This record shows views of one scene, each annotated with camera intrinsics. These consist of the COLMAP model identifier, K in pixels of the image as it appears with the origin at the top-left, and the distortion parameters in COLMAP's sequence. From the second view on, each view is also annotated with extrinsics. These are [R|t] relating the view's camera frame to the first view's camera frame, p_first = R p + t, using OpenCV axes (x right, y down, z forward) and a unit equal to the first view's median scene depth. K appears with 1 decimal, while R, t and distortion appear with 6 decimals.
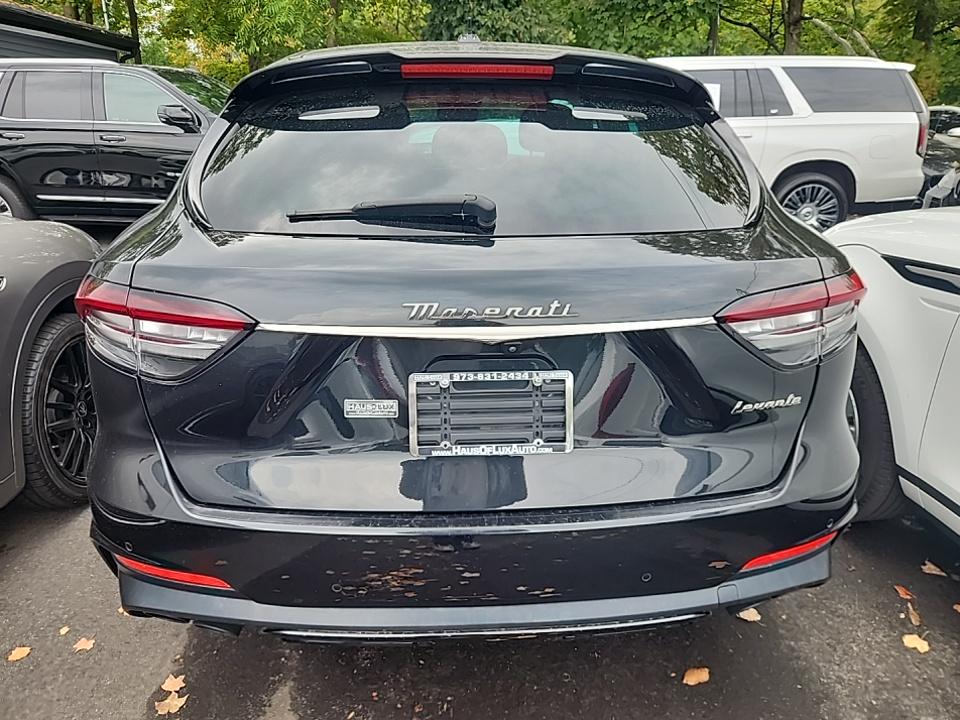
lens RADIAL K [[652.9, 0, 483.8], [0, 652.9, 338.0], [0, 0, 1]] dist [0.026413, -0.005442]
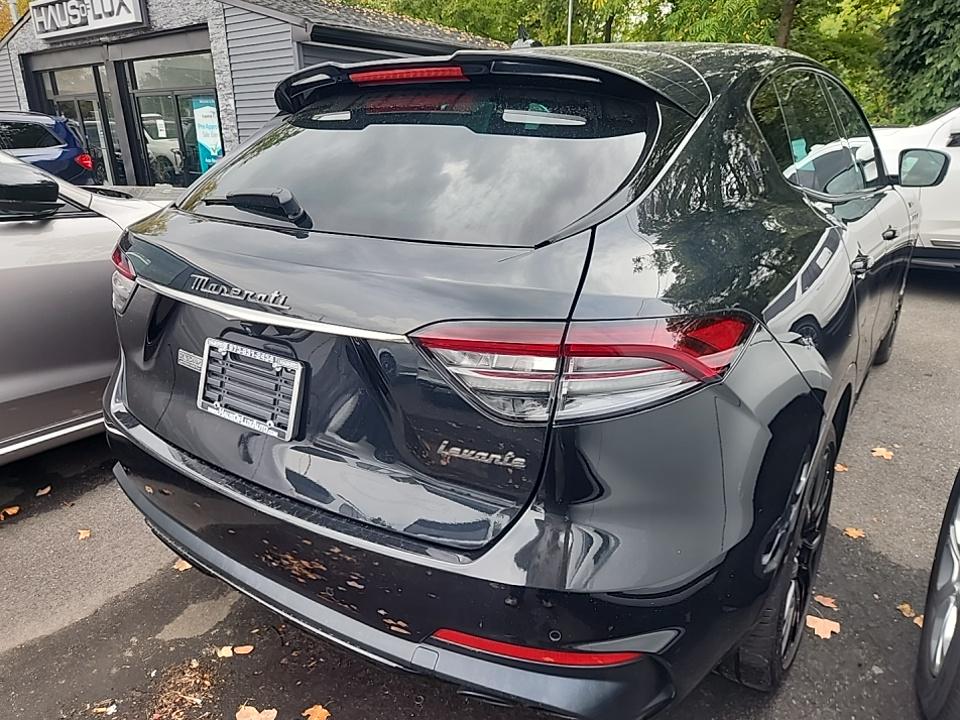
lens RADIAL K [[652.9, 0, 483.8], [0, 652.9, 338.0], [0, 0, 1]] dist [0.026413, -0.005442]
pose [[0.788645, 0.177466, -0.588681, 0.934839], [-0.192462, 0.980577, 0.037771, -0.080978], [0.583950, 0.083511, 0.807483, 0.329137]]
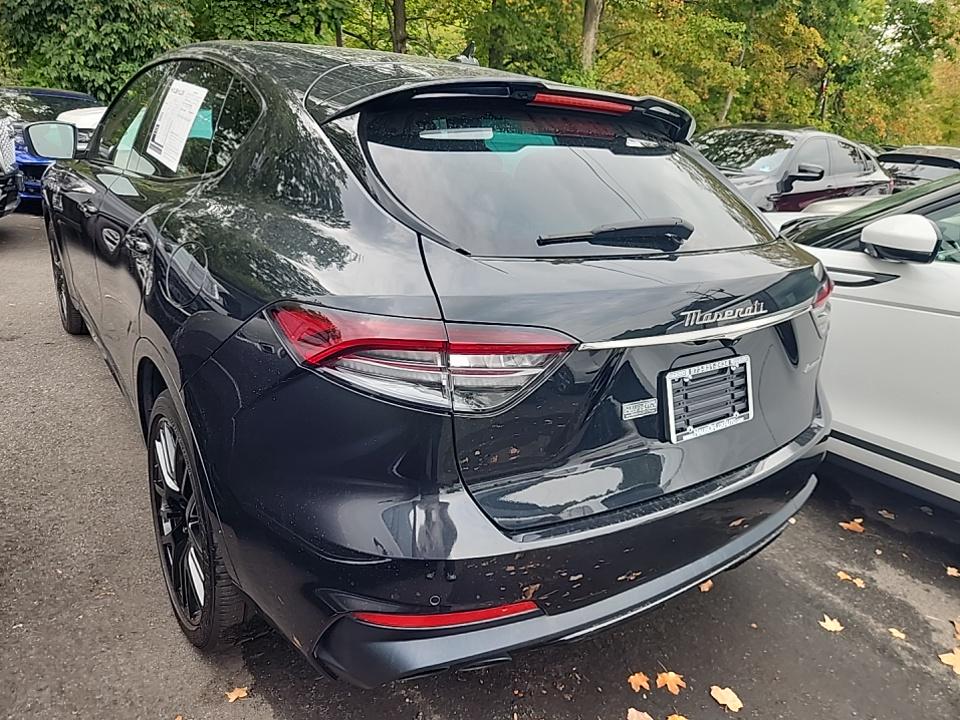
lens RADIAL K [[652.9, 0, 483.8], [0, 652.9, 338.0], [0, 0, 1]] dist [0.026413, -0.005442]
pose [[0.844474, -0.102477, 0.525702, -0.958846], [0.100745, 0.994397, 0.032007, -0.075517], [-0.526037, 0.025933, 0.850066, 0.173989]]
